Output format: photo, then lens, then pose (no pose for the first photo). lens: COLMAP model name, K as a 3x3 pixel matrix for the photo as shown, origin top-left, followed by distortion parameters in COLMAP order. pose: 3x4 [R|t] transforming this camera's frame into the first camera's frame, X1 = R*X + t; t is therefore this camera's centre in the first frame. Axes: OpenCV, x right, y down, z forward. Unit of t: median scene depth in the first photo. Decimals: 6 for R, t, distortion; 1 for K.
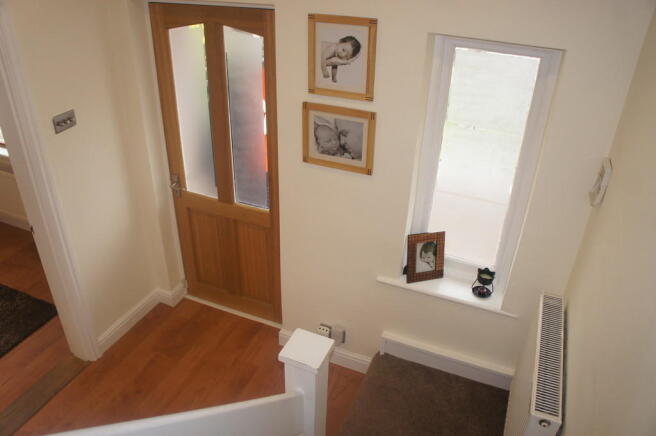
lens RADIAL K [[507.0, 0, 323.9], [0, 507.0, 213.9], [0, 0, 1]] dist [-0.129115, 0.010043]
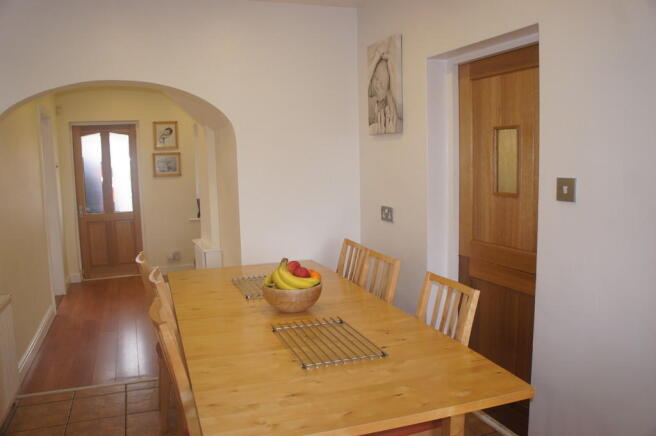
lens RADIAL K [[507.0, 0, 328.9], [0, 507.0, 222.7], [0, 0, 1]] dist [-0.129115, 0.010043]
pose [[0.718879, -0.110740, 0.686258, -1.279723], [0.383720, 0.886408, -0.258922, 1.211921], [-0.579631, 0.449464, 0.679713, -1.260293]]
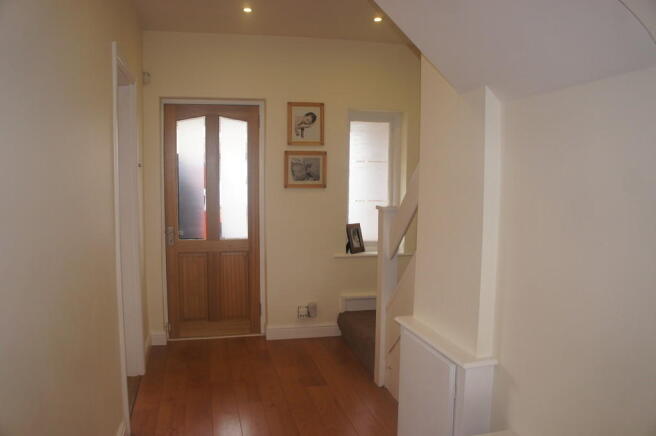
lens RADIAL K [[507.0, 0, 327.7], [0, 507.0, 213.3], [0, 0, 1]] dist [-0.129115, 0.010043]
pose [[0.804436, -0.066902, 0.590260, -0.998524], [0.306916, 0.897552, -0.316549, 0.592687], [-0.508611, 0.435804, 0.742556, -0.303746]]
